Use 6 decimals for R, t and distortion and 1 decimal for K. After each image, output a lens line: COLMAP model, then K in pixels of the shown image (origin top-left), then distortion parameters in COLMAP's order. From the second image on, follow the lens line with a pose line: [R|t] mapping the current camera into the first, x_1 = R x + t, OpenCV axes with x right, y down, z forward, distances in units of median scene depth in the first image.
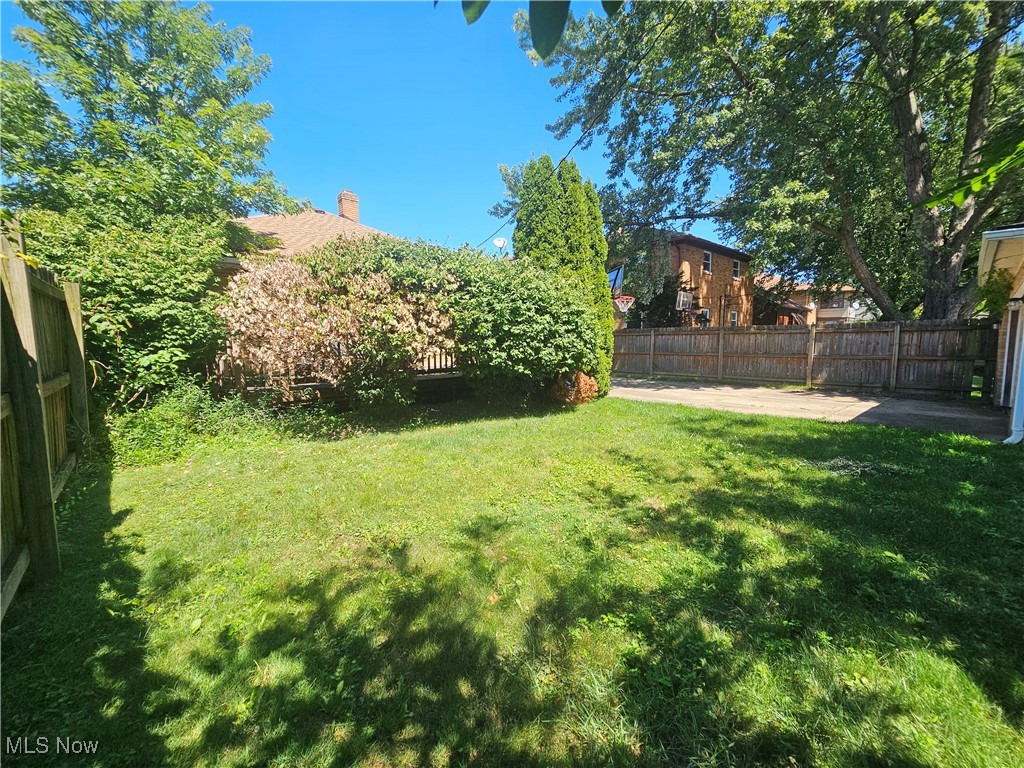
lens RADIAL K [[420.0, 0, 515.0], [0, 420.0, 378.9], [0, 0, 1]] dist [-0.001096, 0.000306]
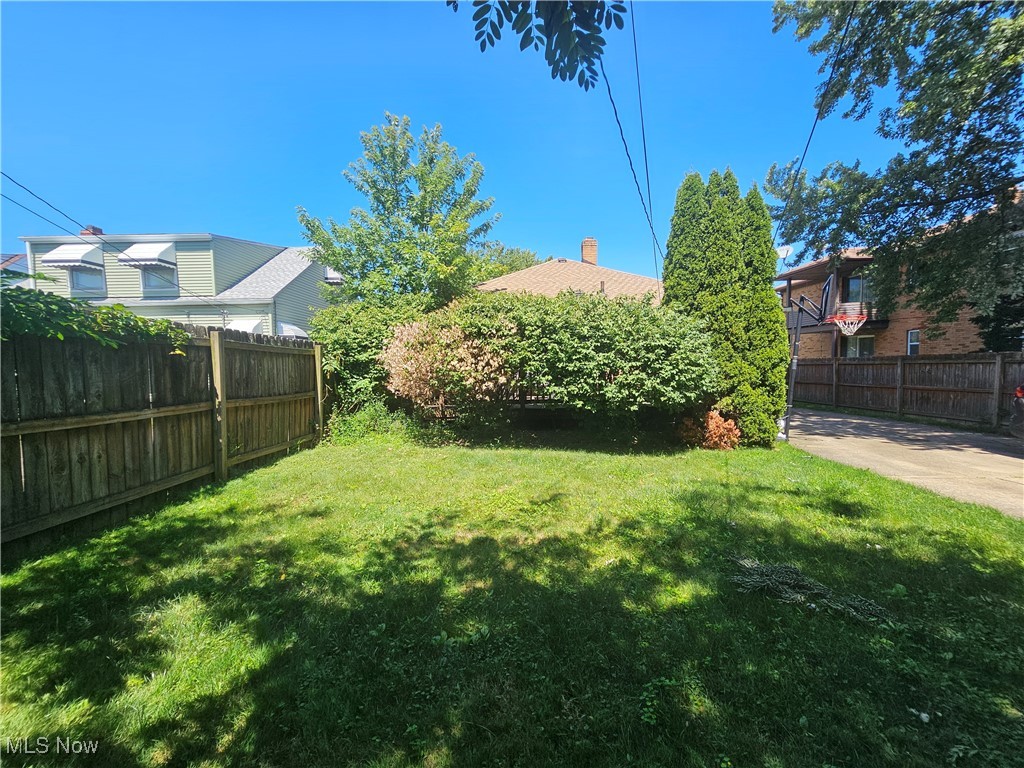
lens RADIAL K [[420.0, 0, 533.5], [0, 420.0, 386.3], [0, 0, 1]] dist [-0.001096, 0.000306]
pose [[0.735577, 0.039780, -0.676272, 0.631835], [-0.062210, 0.998023, -0.008959, -0.051888], [0.674578, 0.048661, 0.736598, 0.154510]]
